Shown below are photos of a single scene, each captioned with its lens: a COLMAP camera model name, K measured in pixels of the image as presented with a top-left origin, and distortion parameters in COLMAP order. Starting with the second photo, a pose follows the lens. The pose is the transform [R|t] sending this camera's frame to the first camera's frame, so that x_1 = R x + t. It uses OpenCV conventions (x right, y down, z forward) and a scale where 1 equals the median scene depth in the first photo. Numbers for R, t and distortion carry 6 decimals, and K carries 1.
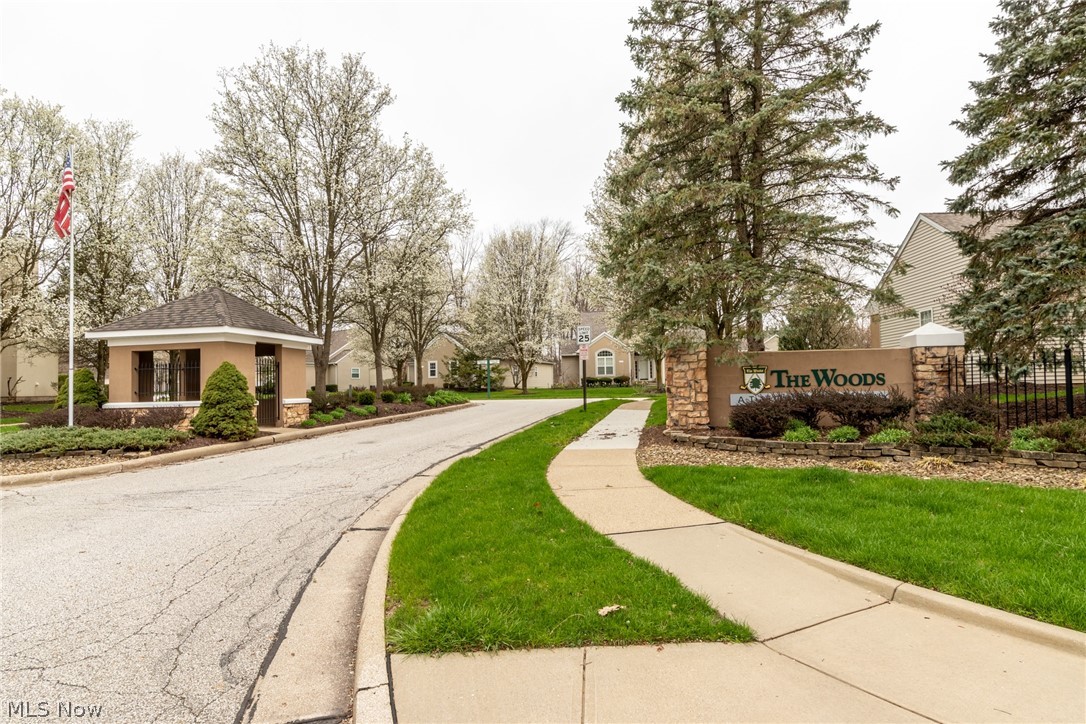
lens RADIAL K [[587.6, 0, 543.0], [0, 587.6, 362.0], [0, 0, 1]] dist [0.002488, 0.001008]
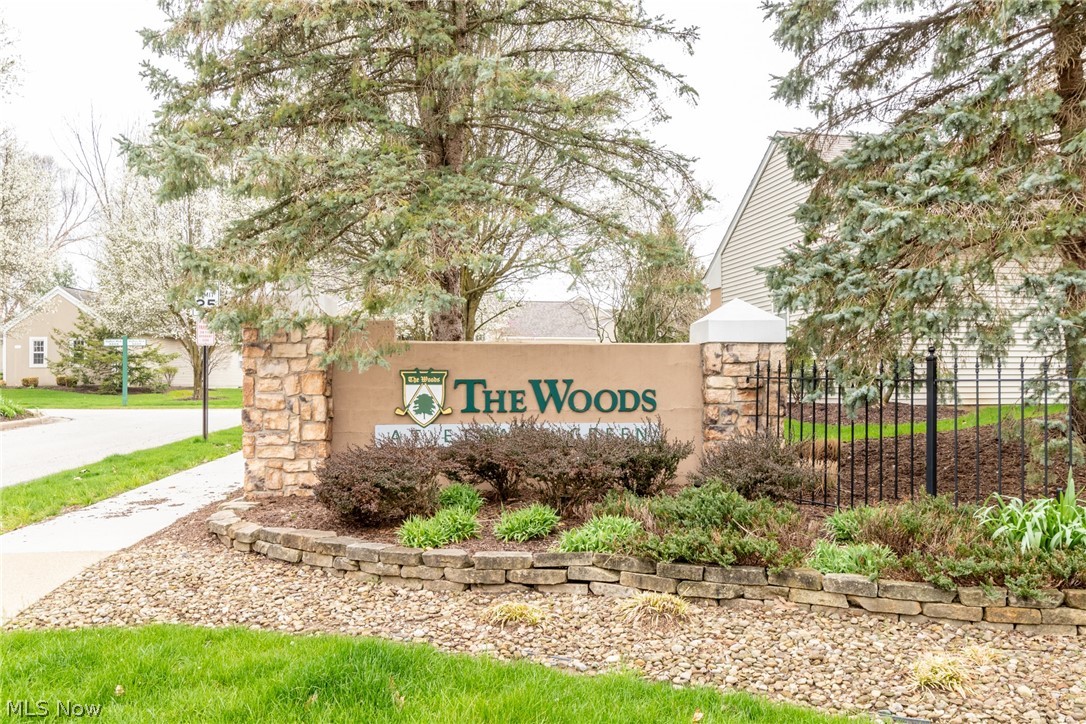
lens RADIAL K [[868.6, 0, 543.0], [0, 868.6, 362.0], [0, 0, 1]] dist [0.011729, 0.006119]
pose [[0.966431, 0.025994, 0.255609, 0.283753], [-0.030179, 0.999467, 0.012465, -0.013083], [-0.255148, -0.019761, 0.966700, 0.268065]]
